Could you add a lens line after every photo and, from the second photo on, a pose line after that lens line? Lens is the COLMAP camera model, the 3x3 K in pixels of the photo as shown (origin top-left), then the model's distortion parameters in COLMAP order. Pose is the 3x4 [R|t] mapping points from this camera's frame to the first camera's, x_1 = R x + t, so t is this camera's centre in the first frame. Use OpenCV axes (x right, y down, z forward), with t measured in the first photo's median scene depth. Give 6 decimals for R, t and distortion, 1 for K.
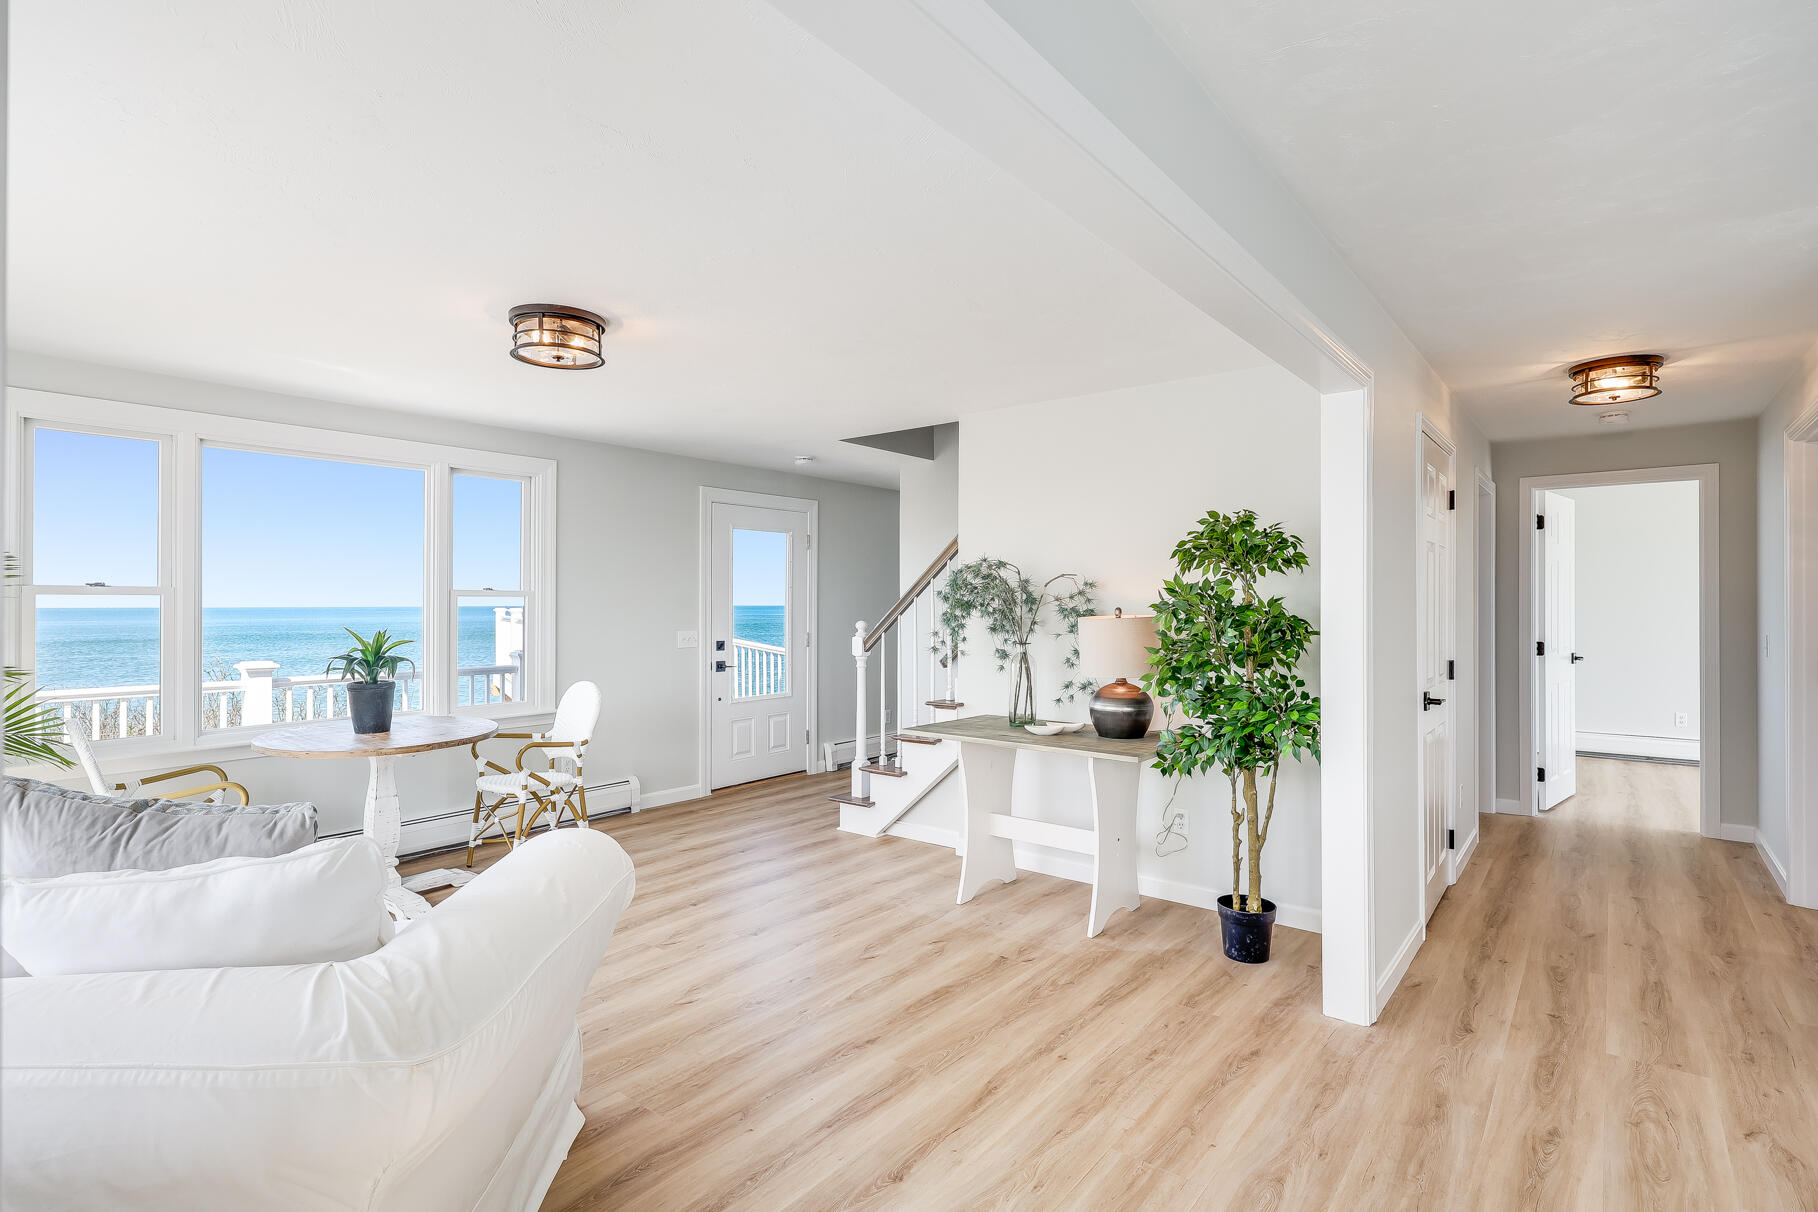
lens RADIAL K [[890.2, 0, 907.5], [0, 890.2, 602.3], [0, 0, 1]] dist [0.002126, 0.001358]
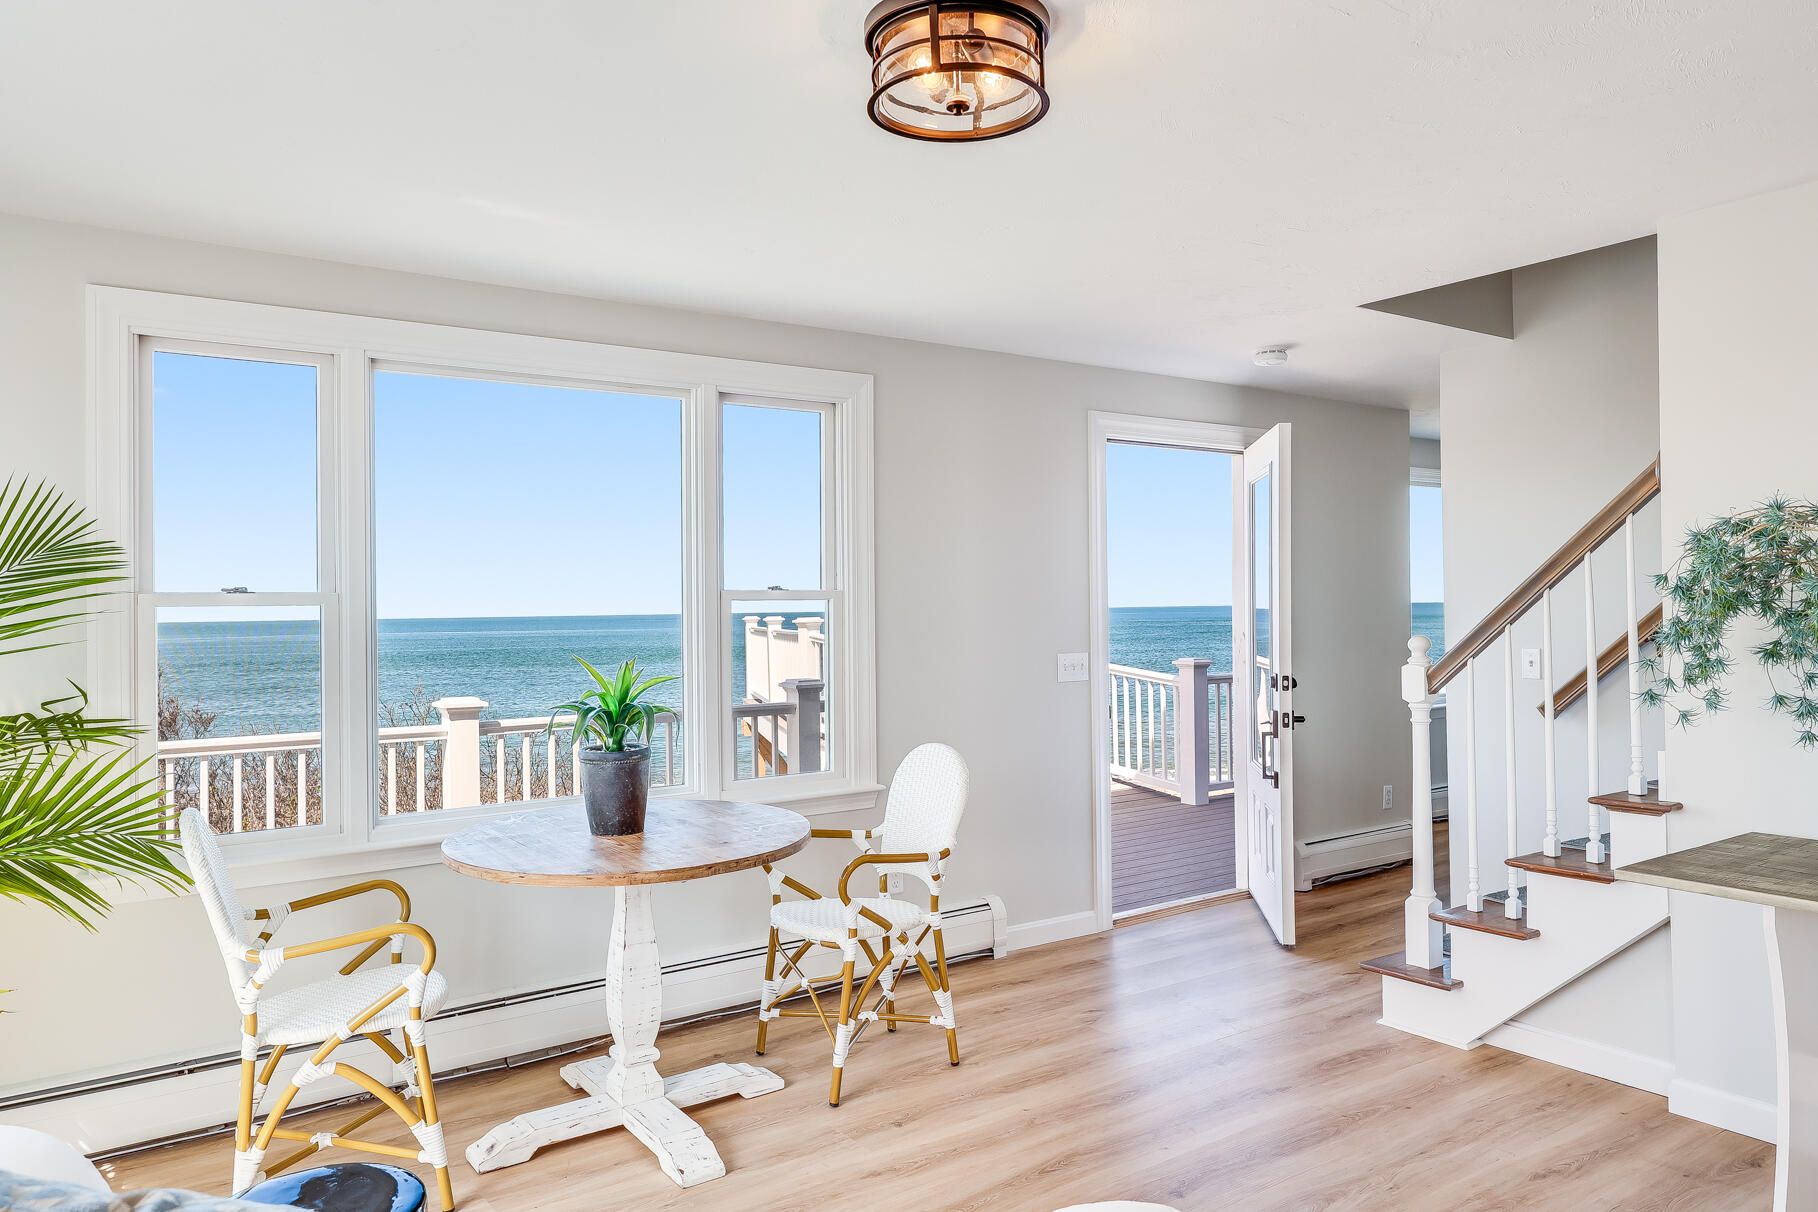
lens RADIAL K [[1225.6, 0, 903.8], [0, 1225.6, 596.8], [0, 0, 1]] dist [-0.005340, 0.000699]
pose [[0.957488, -0.015092, -0.288077, -0.184395], [0.013730, 0.999883, -0.006749, -0.002371], [0.288145, 0.002506, 0.957583, 0.280112]]
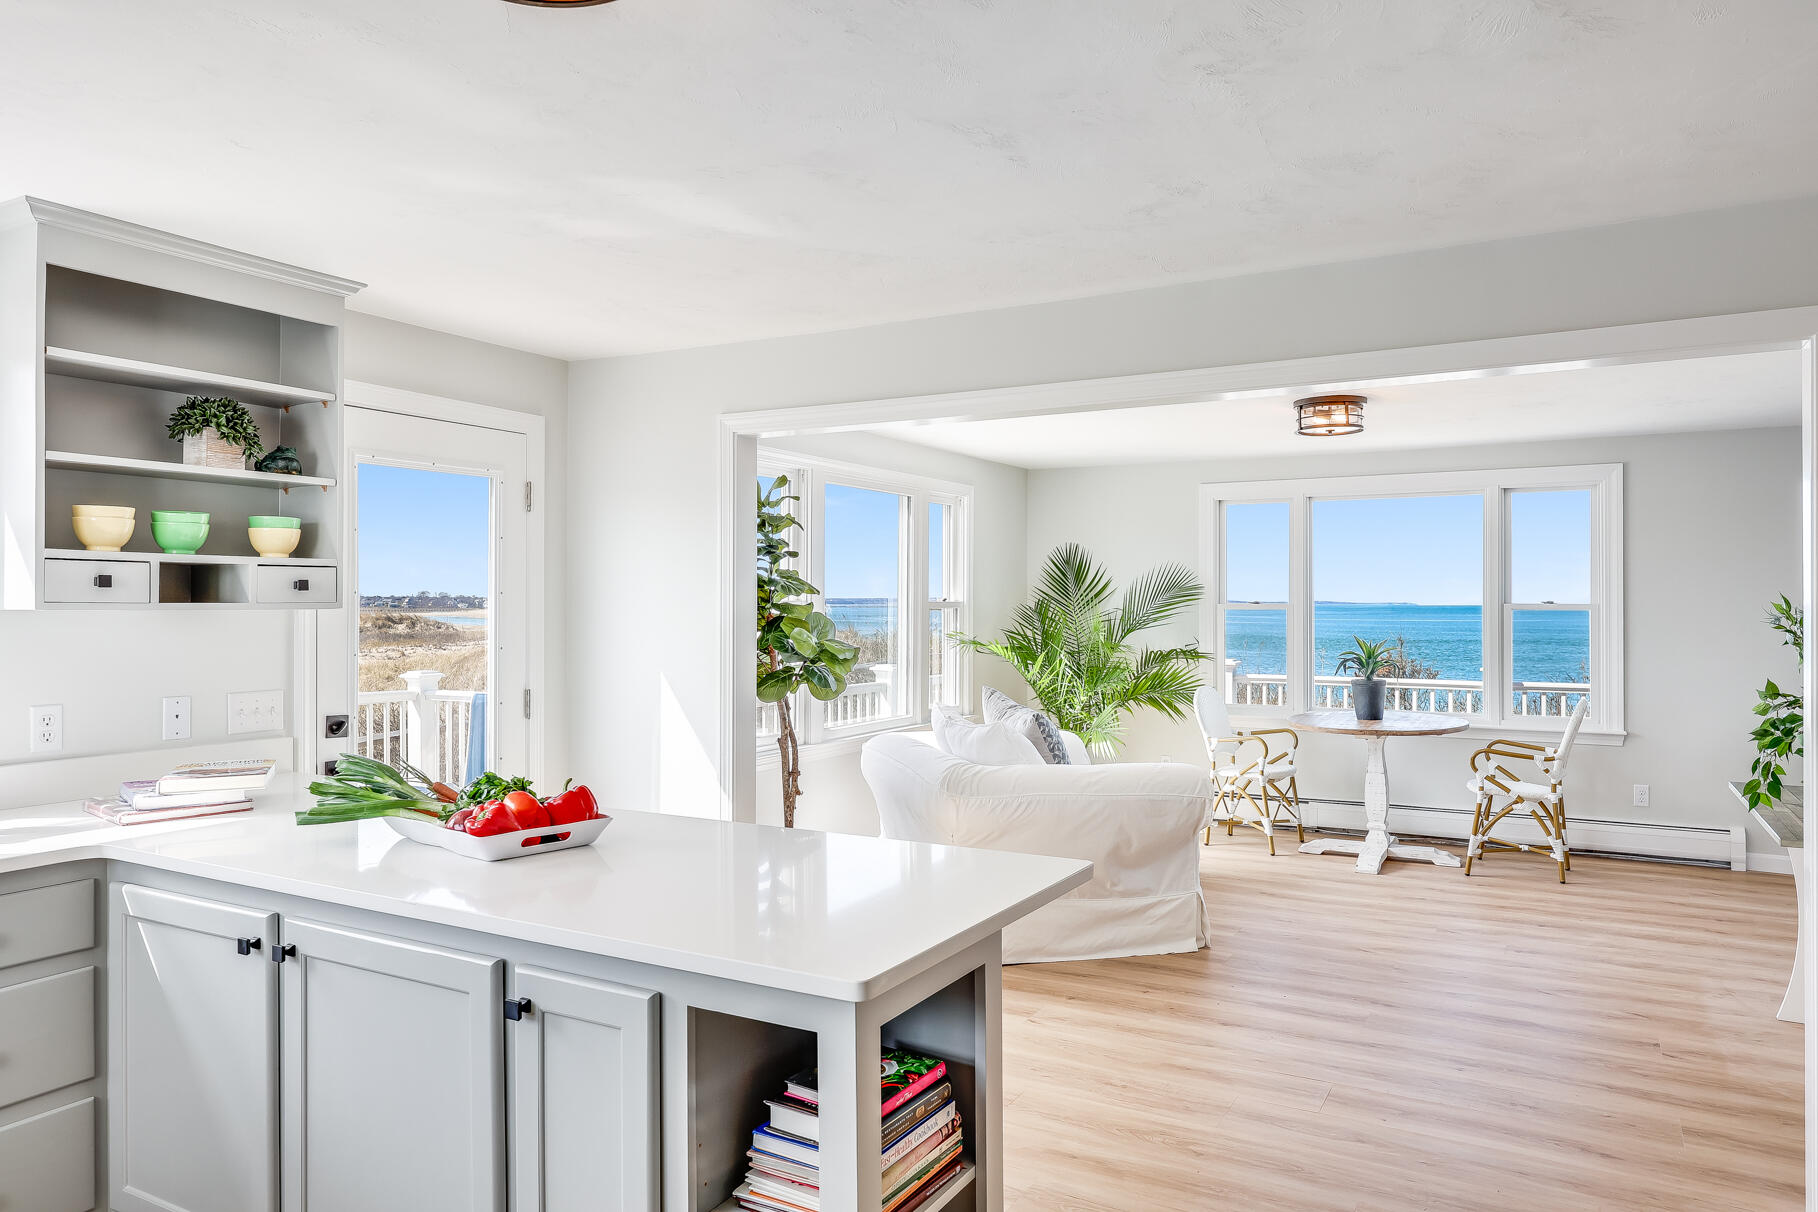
lens RADIAL K [[1225.6, 0, 921.1], [0, 1225.6, 597.1], [0, 0, 1]] dist [-0.005340, 0.000699]
pose [[0.156189, -0.001098, -0.987727, 1.018952], [0.002785, 0.999996, -0.000671, -0.028116], [0.987723, -0.002646, 0.156191, 0.106706]]
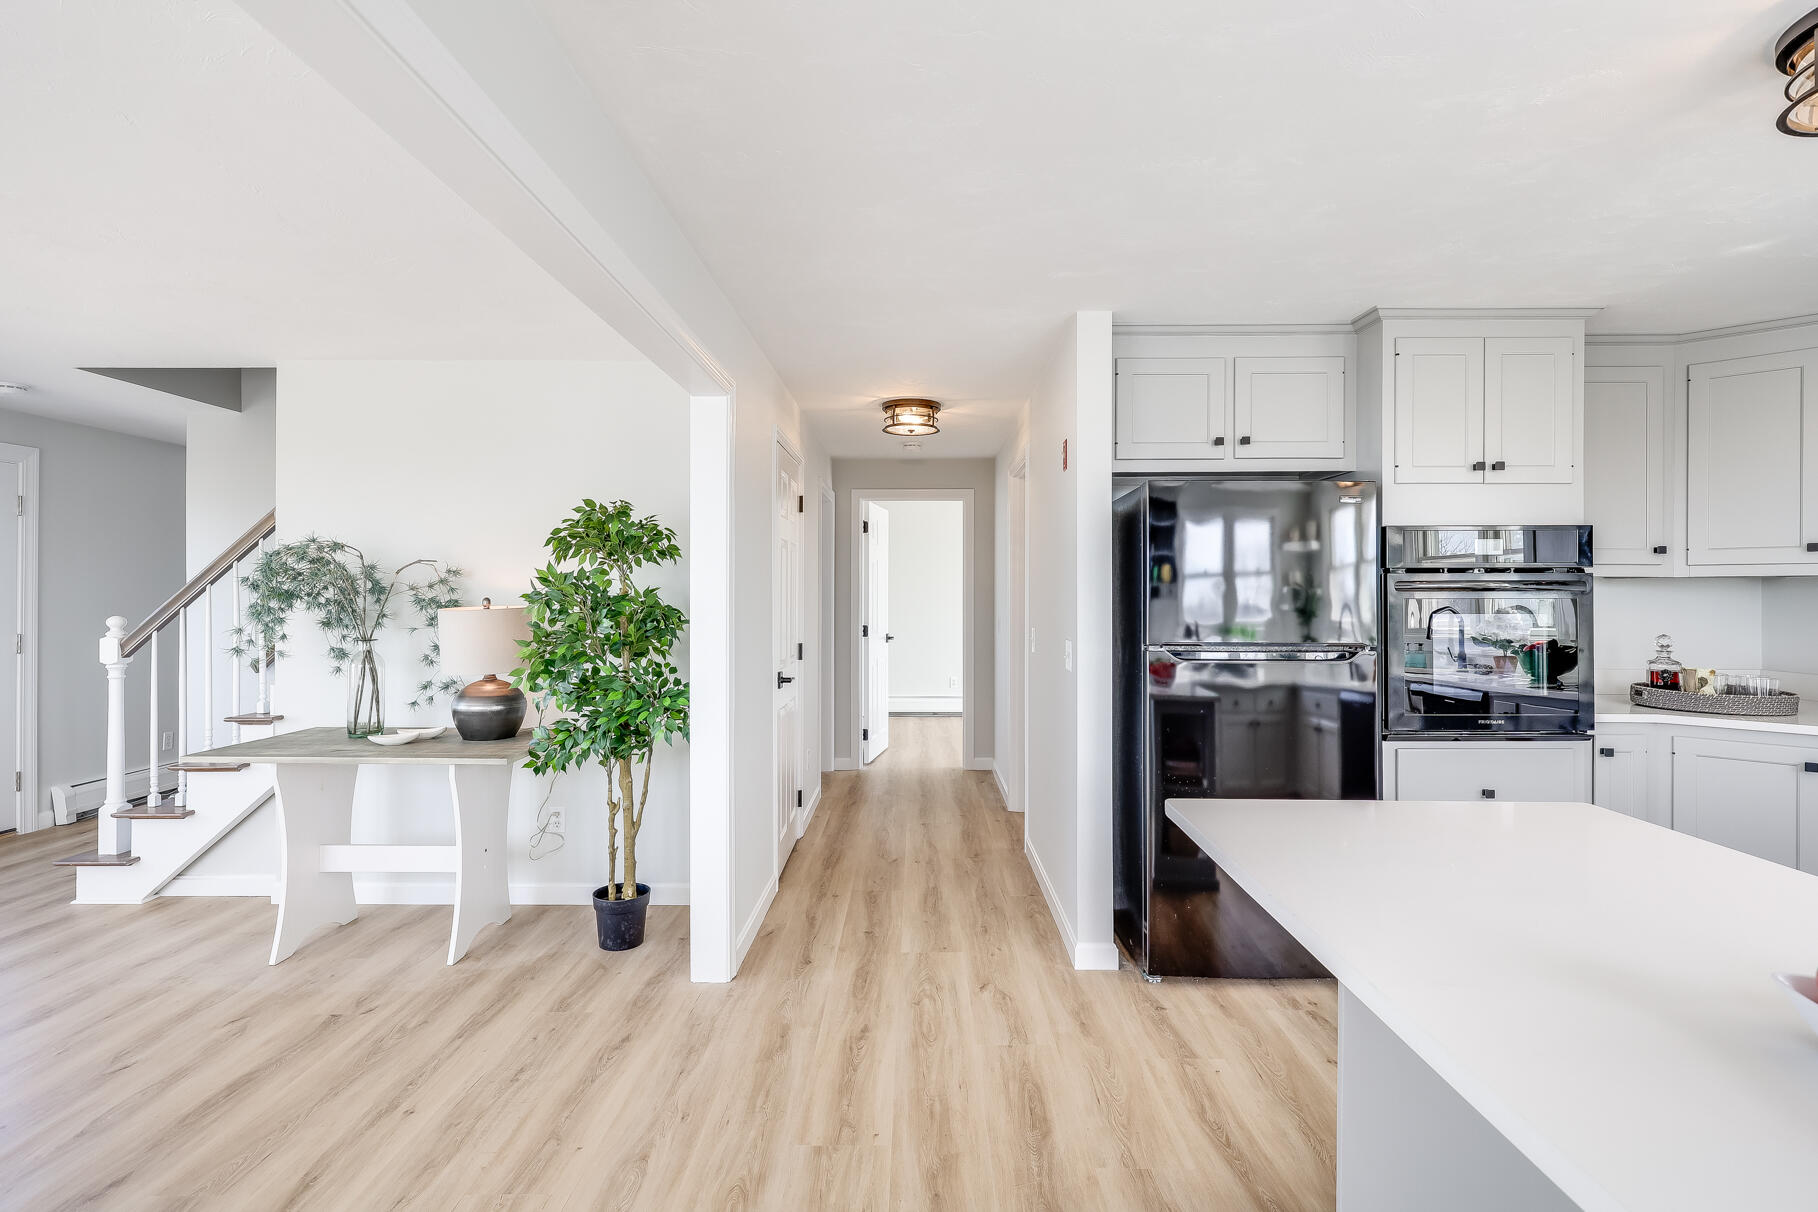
lens RADIAL K [[891.1, 0, 915.0], [0, 891.1, 595.0], [0, 0, 1]] dist [0.002575, 0.001343]
pose [[0.786489, 0.000376, 0.617604, 0.015837], [-0.002367, 0.999994, 0.002404, -0.000195], [-0.617599, -0.003353, 0.786486, 0.003014]]
